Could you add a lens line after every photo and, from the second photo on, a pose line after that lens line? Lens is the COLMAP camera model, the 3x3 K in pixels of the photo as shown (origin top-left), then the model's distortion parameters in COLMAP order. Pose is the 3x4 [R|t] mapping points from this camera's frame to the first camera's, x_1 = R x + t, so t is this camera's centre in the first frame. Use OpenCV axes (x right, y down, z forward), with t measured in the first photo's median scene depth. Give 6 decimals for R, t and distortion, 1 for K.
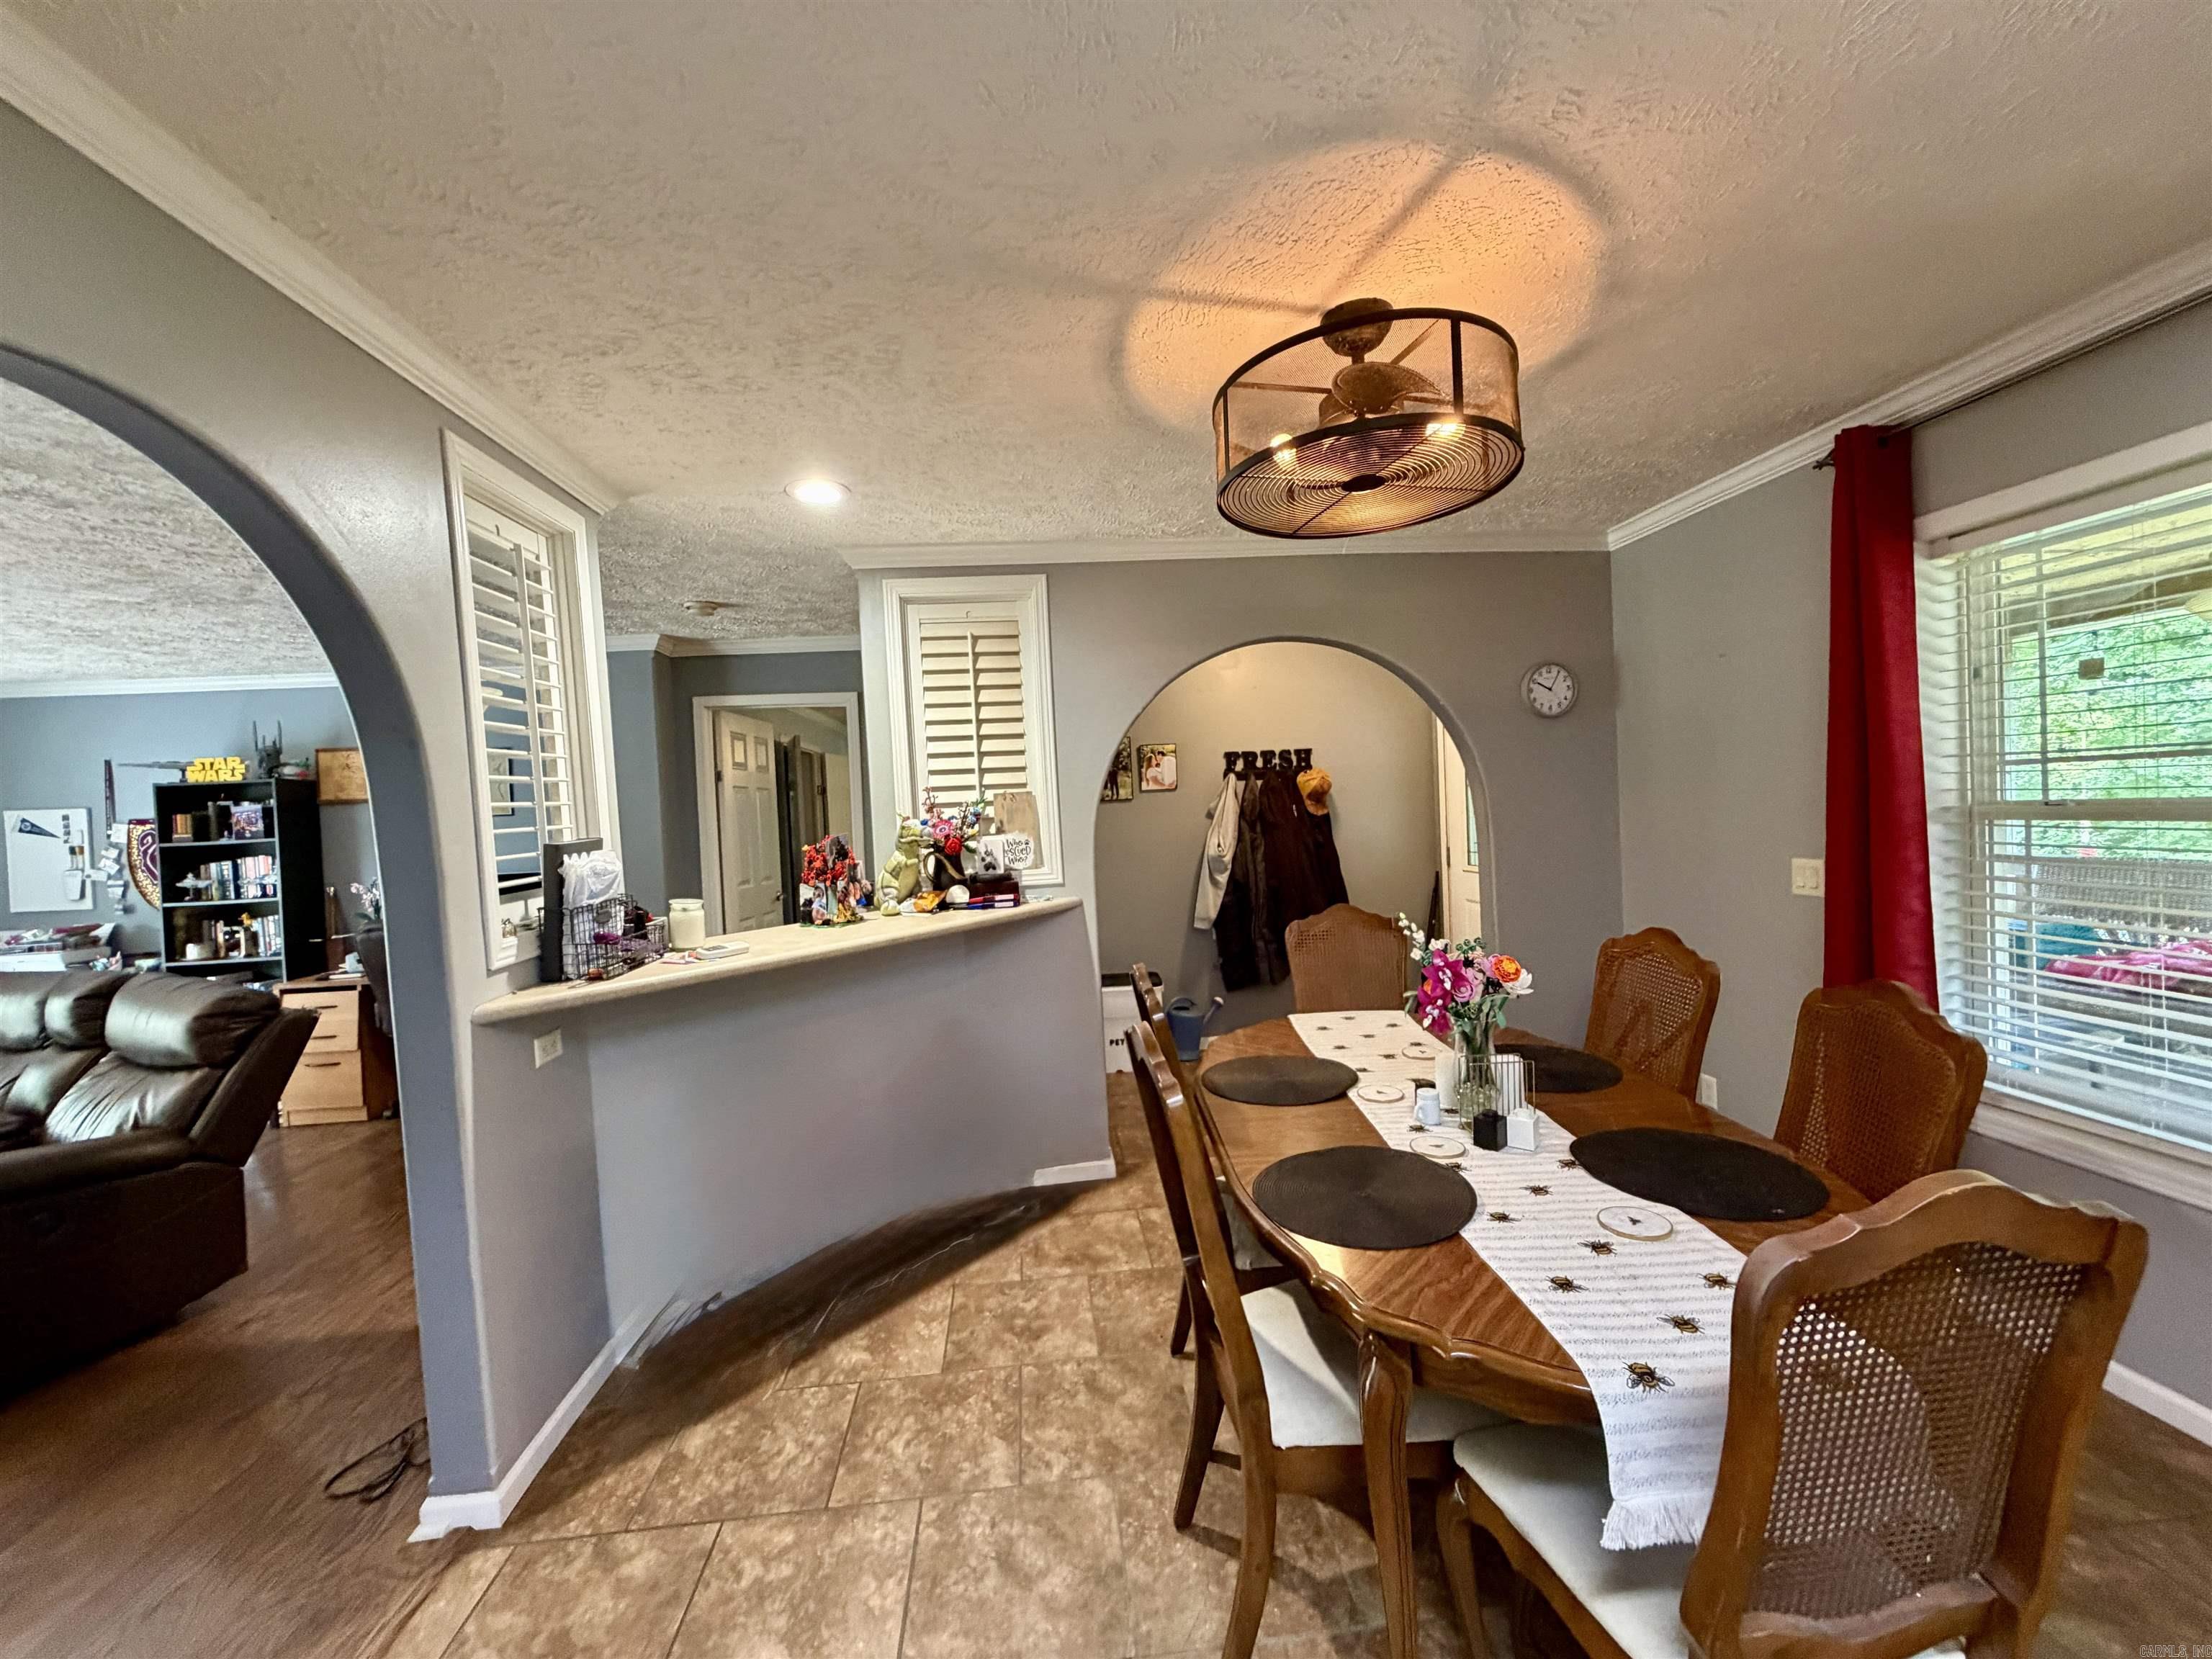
lens RADIAL K [[880.9, 0, 1104.9], [0, 880.9, 832.6], [0, 0, 1]] dist [-0.001869, 0.000125]
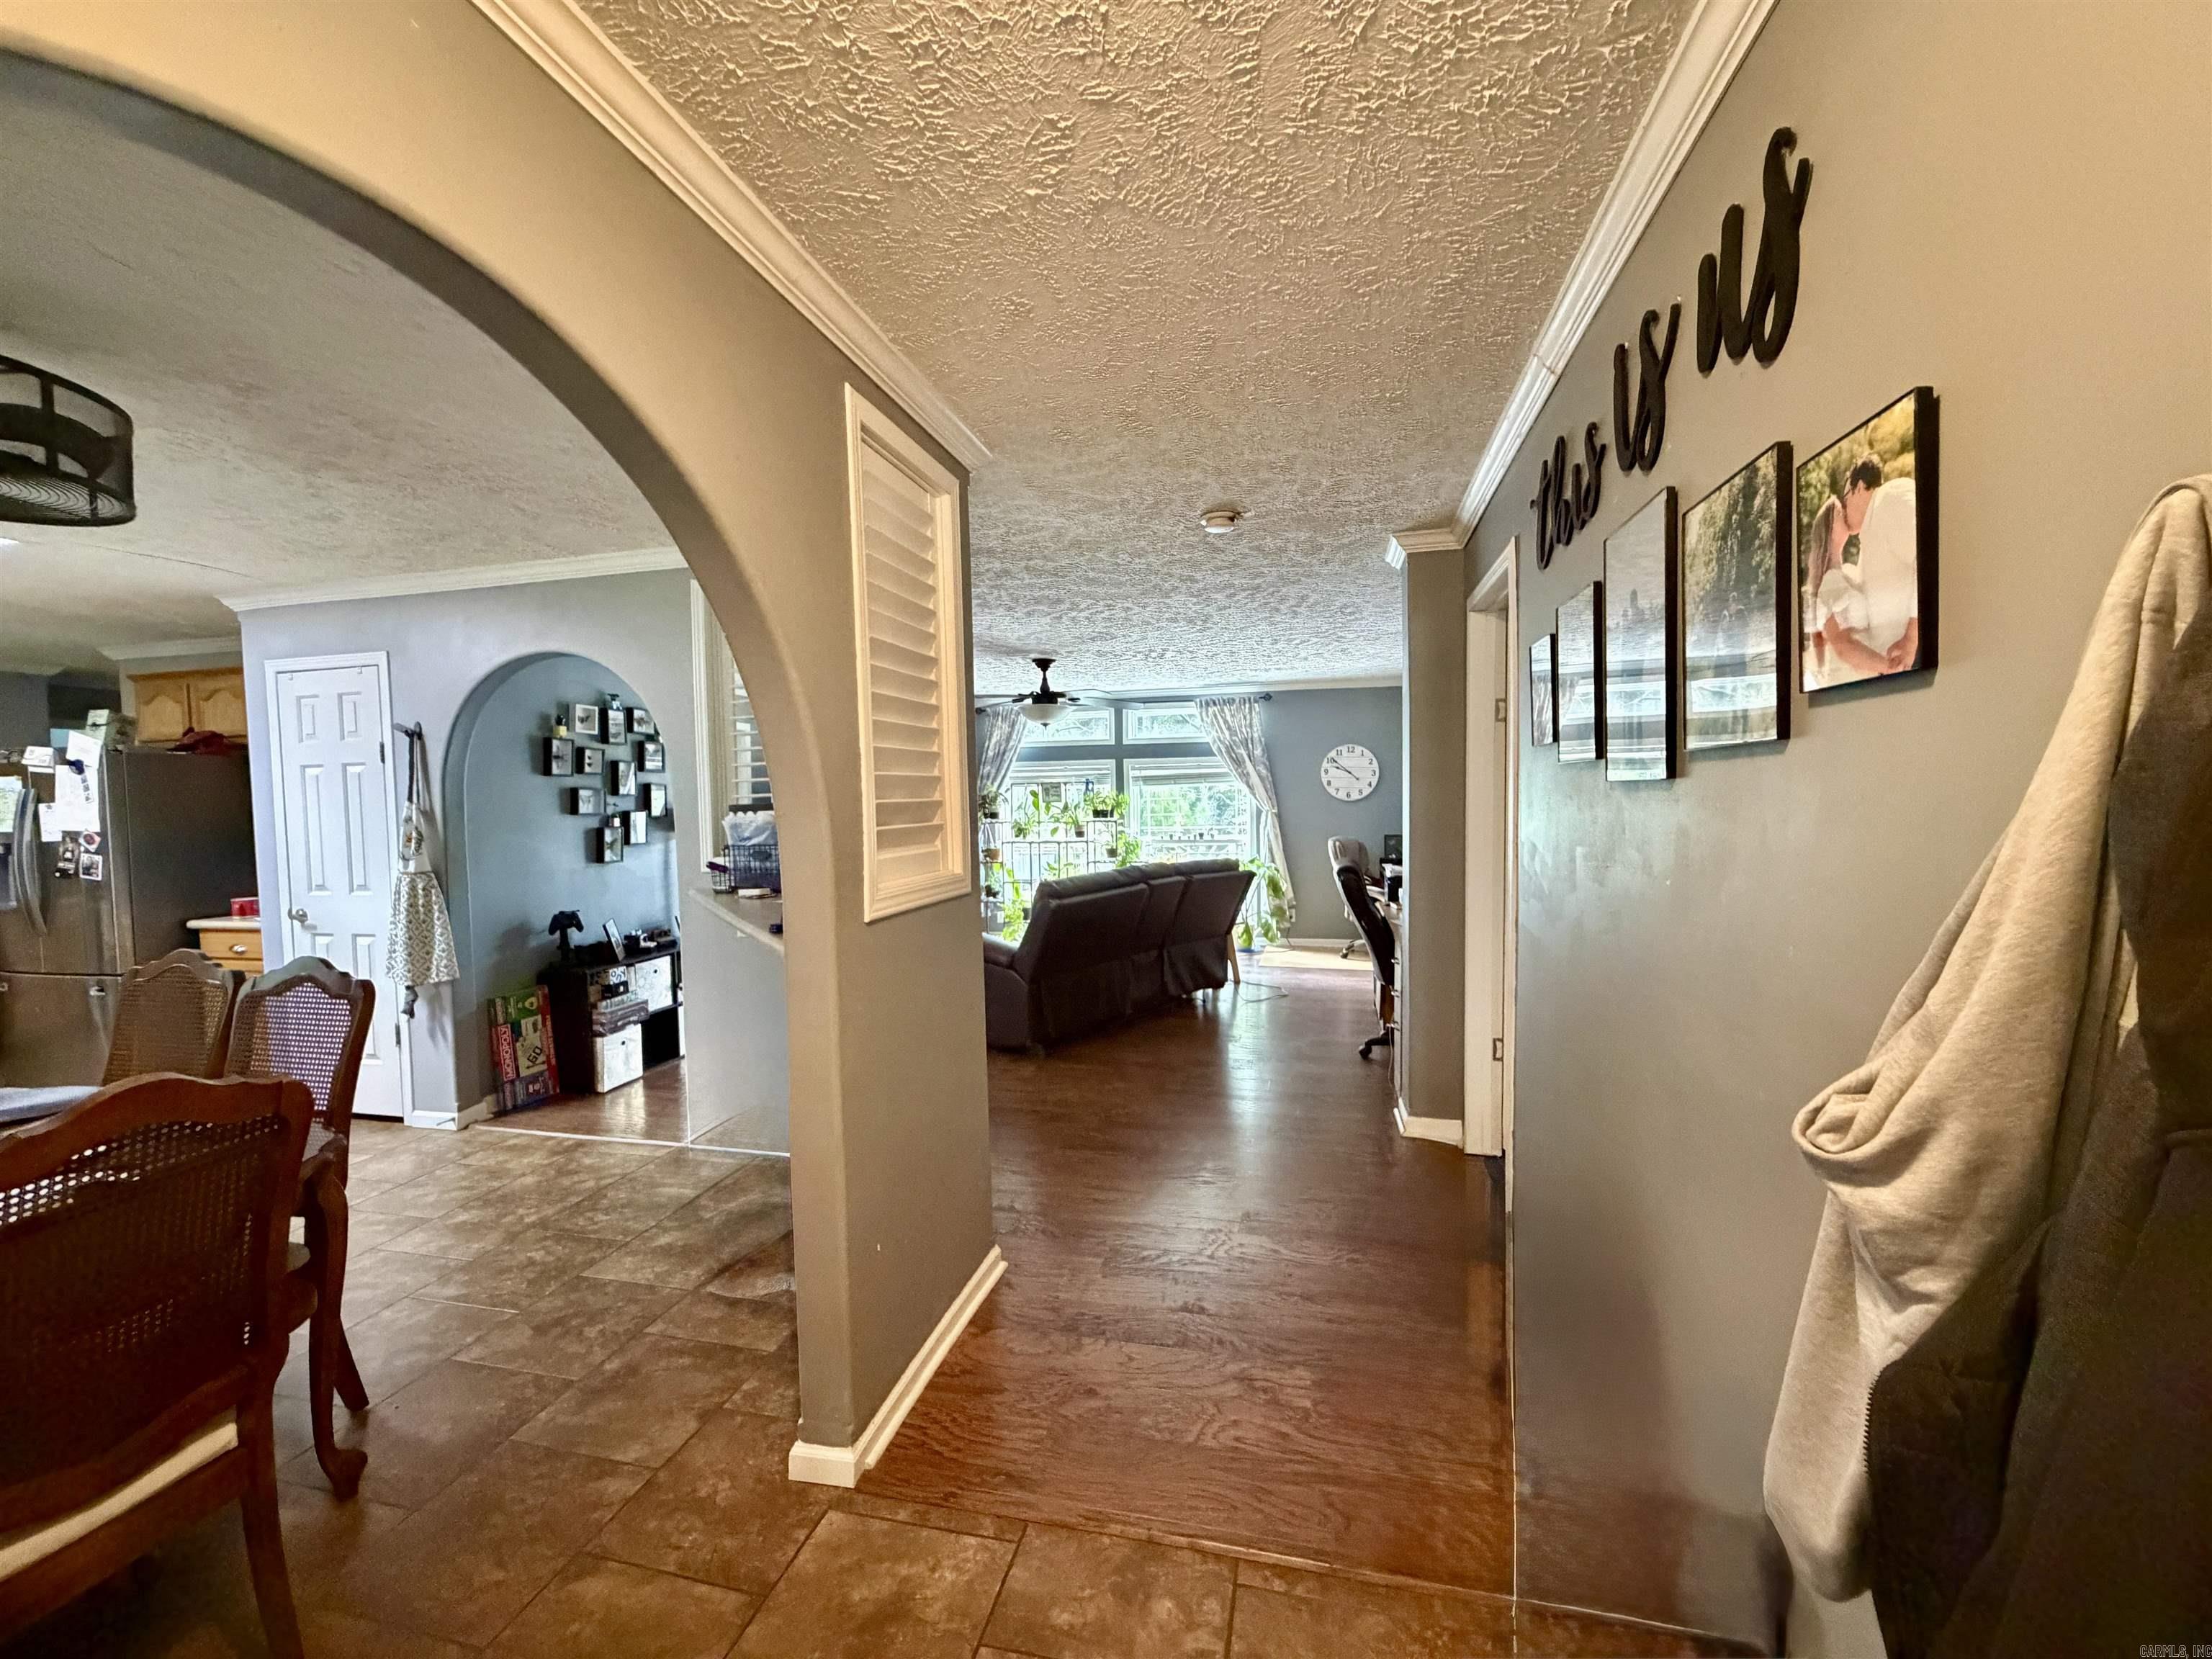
lens RADIAL K [[880.9, 0, 1102.4], [0, 880.9, 830.4], [0, 0, 1]] dist [-0.001869, 0.000125]
pose [[-0.323473, 0.089927, -0.941954, 0.536691], [0.000216, 0.995481, 0.094963, -0.068960], [0.946237, 0.030515, -0.322031, 1.705193]]
